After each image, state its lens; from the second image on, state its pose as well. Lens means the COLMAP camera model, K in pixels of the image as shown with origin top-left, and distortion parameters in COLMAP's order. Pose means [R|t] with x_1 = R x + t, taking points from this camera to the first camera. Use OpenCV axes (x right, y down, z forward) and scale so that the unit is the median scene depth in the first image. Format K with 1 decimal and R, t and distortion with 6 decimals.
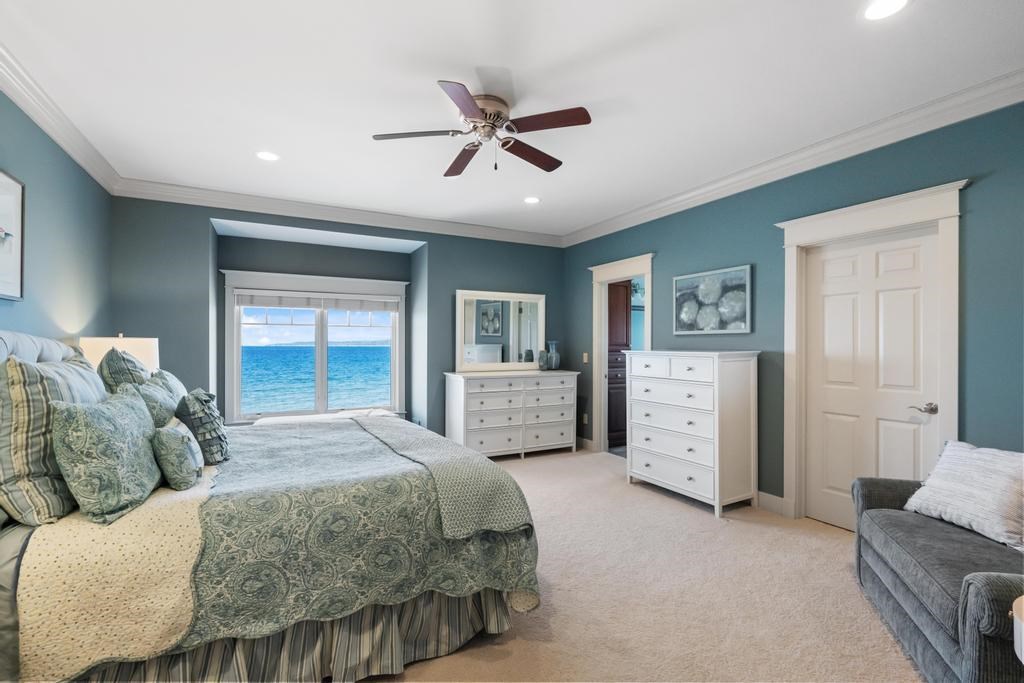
lens RADIAL K [[466.4, 0, 512.0], [0, 466.4, 341.5], [0, 0, 1]] dist [-0.000616, -0.000104]
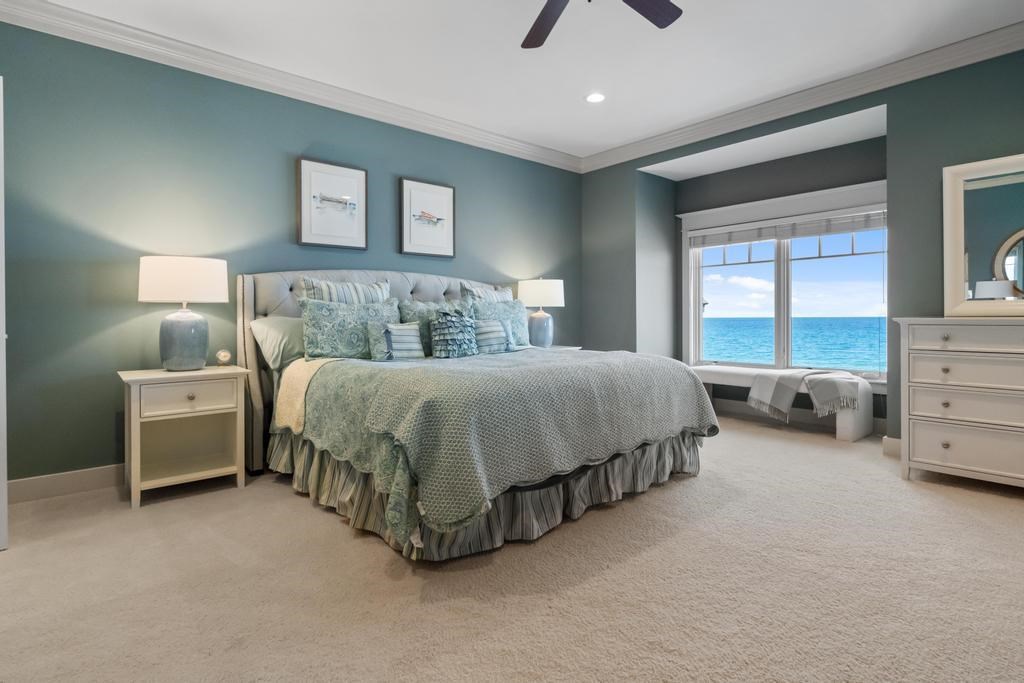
lens RADIAL K [[517.8, 0, 511.6], [0, 517.8, 318.7], [0, 0, 1]] dist [-0.000128, 0.000060]
pose [[0.222341, 0.000349, -0.974969, 0.763846], [0.013768, 0.999899, 0.003498, 0.122369], [0.974872, -0.014201, 0.222314, 0.746034]]
